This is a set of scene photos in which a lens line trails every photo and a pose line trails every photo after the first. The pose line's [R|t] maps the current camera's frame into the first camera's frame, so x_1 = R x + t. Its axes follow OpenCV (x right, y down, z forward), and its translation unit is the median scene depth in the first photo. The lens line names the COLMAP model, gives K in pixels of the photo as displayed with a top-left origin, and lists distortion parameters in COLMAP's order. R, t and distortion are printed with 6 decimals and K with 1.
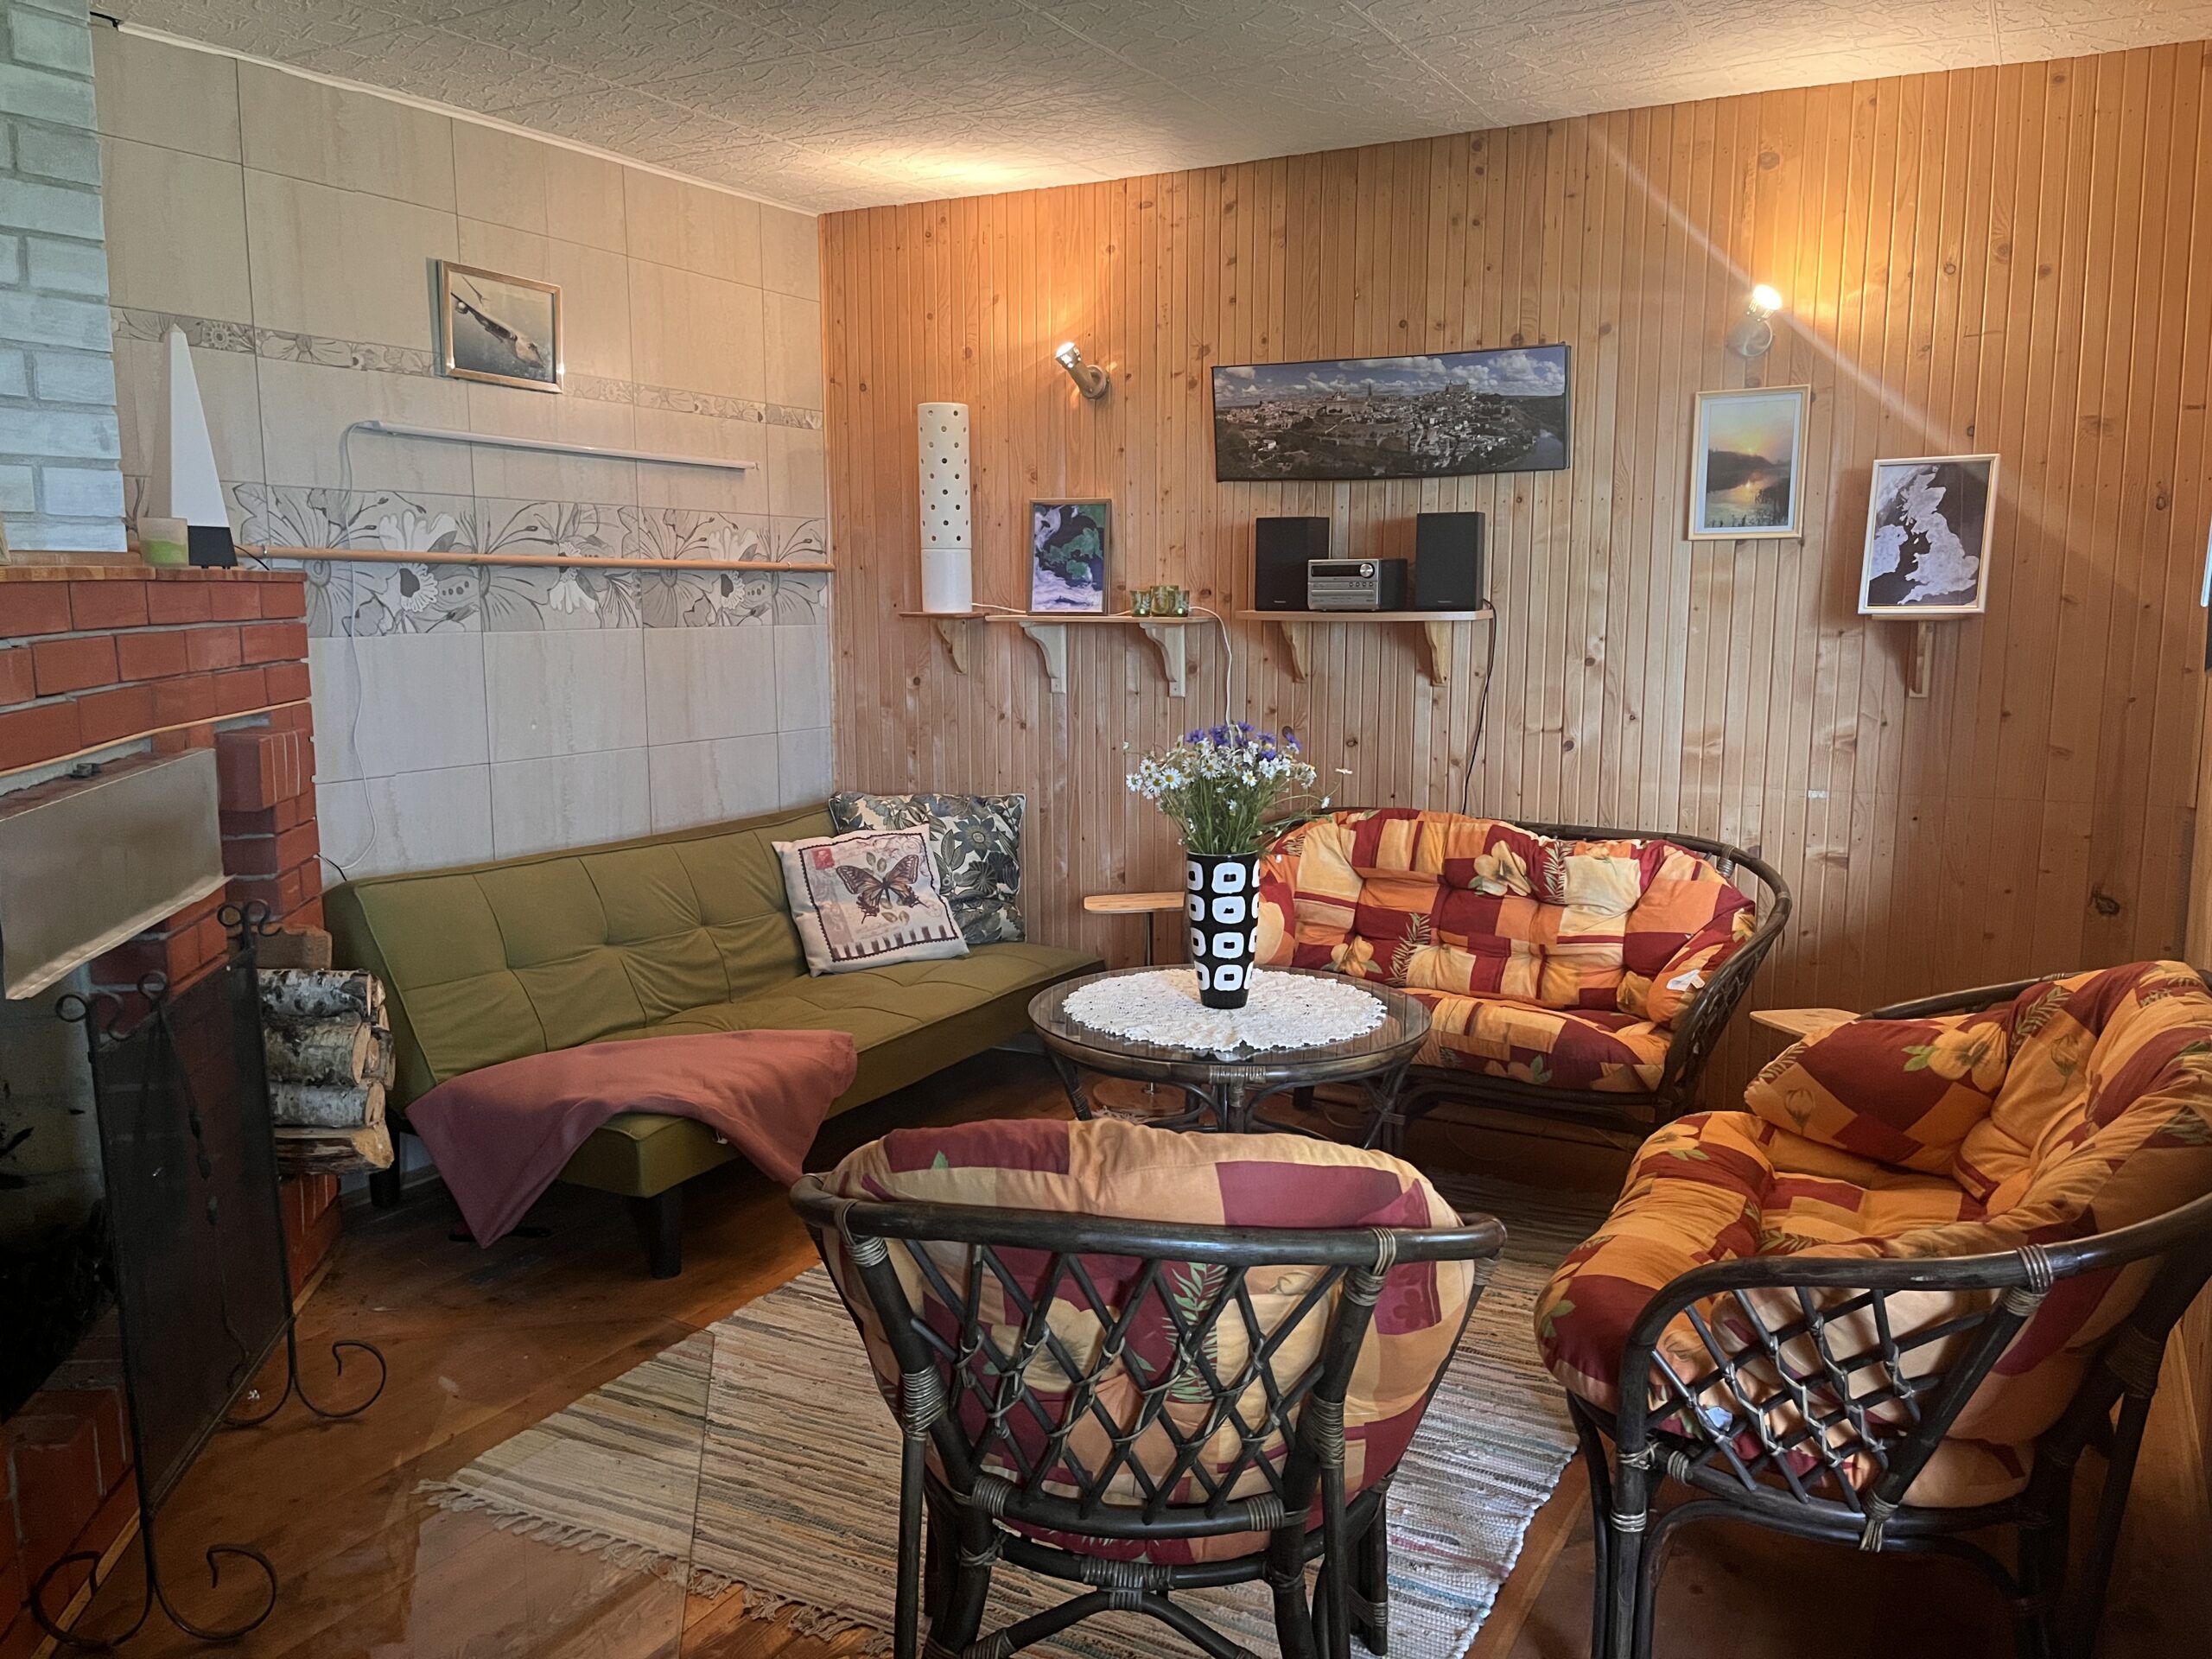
lens RADIAL K [[1688.2, 0, 1091.9], [0, 1688.2, 841.3], [0, 0, 1]] dist [0.052703, -0.079735]
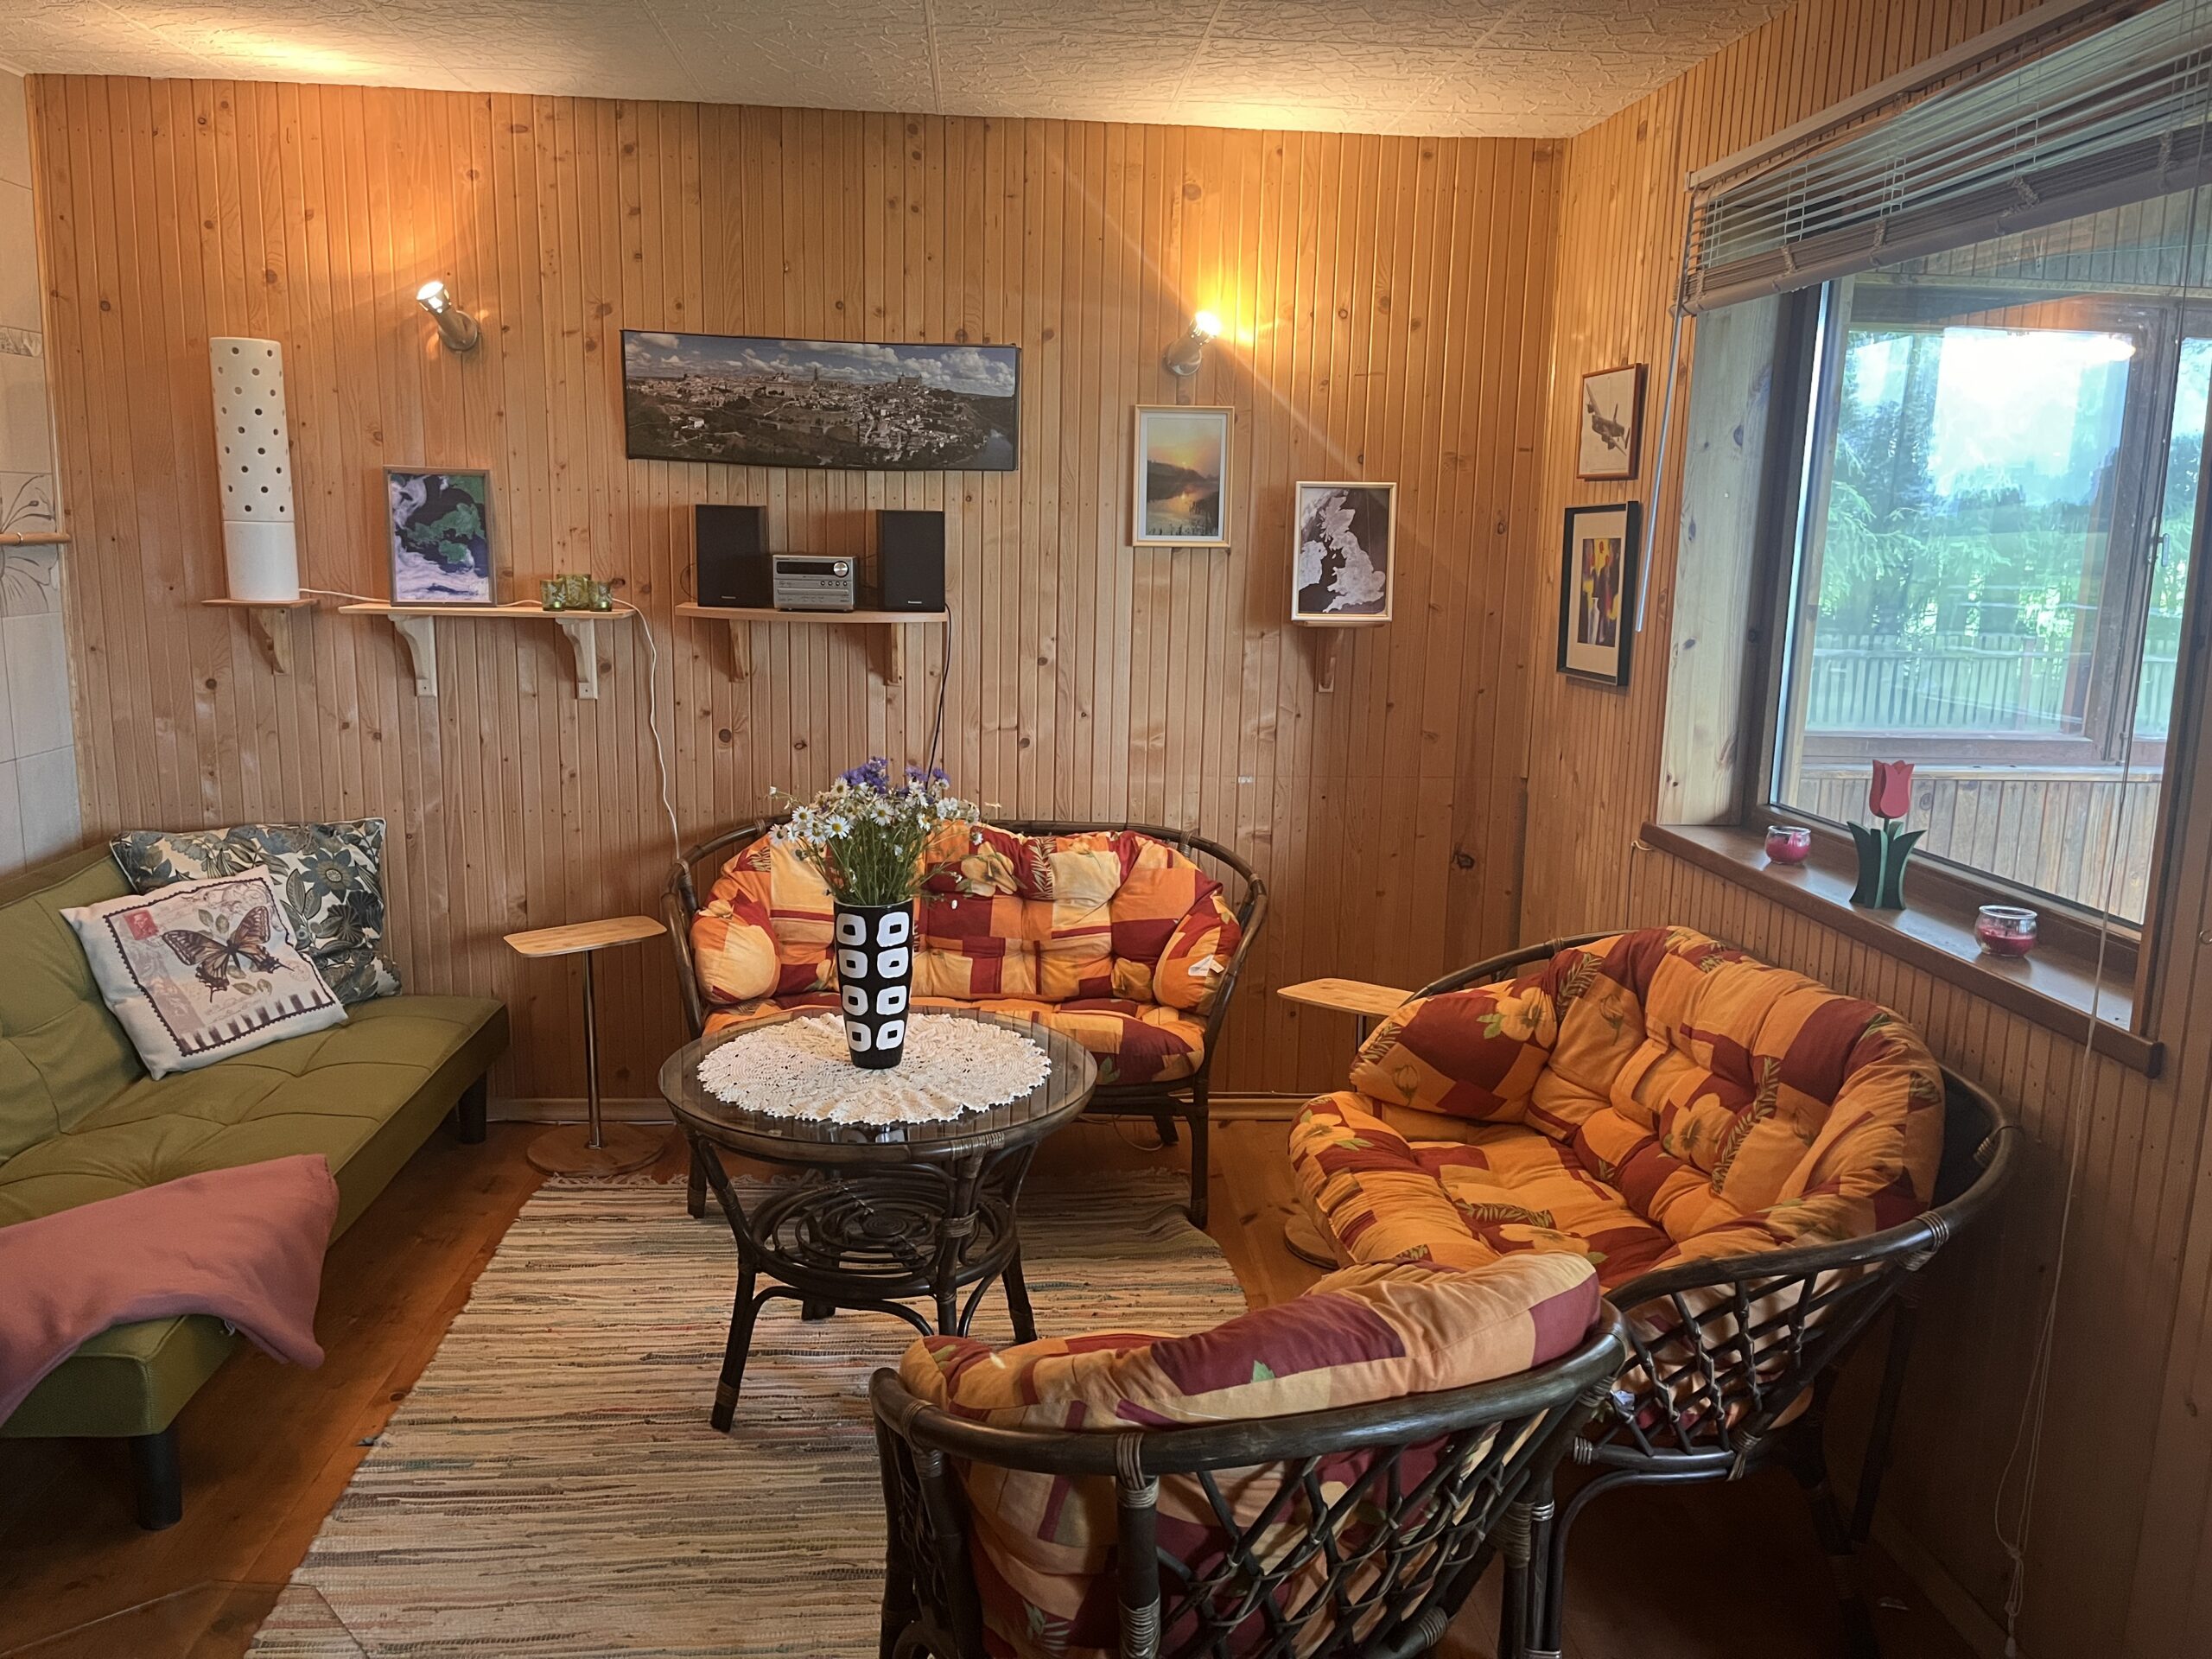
lens RADIAL K [[1688.2, 0, 1113.1], [0, 1688.2, 839.4], [0, 0, 1]] dist [0.052703, -0.079735]
pose [[0.833372, -0.080036, 0.546887, -0.245917], [0.056527, 0.996614, 0.059715, -0.058065], [-0.549814, -0.018851, 0.835074, 0.123098]]
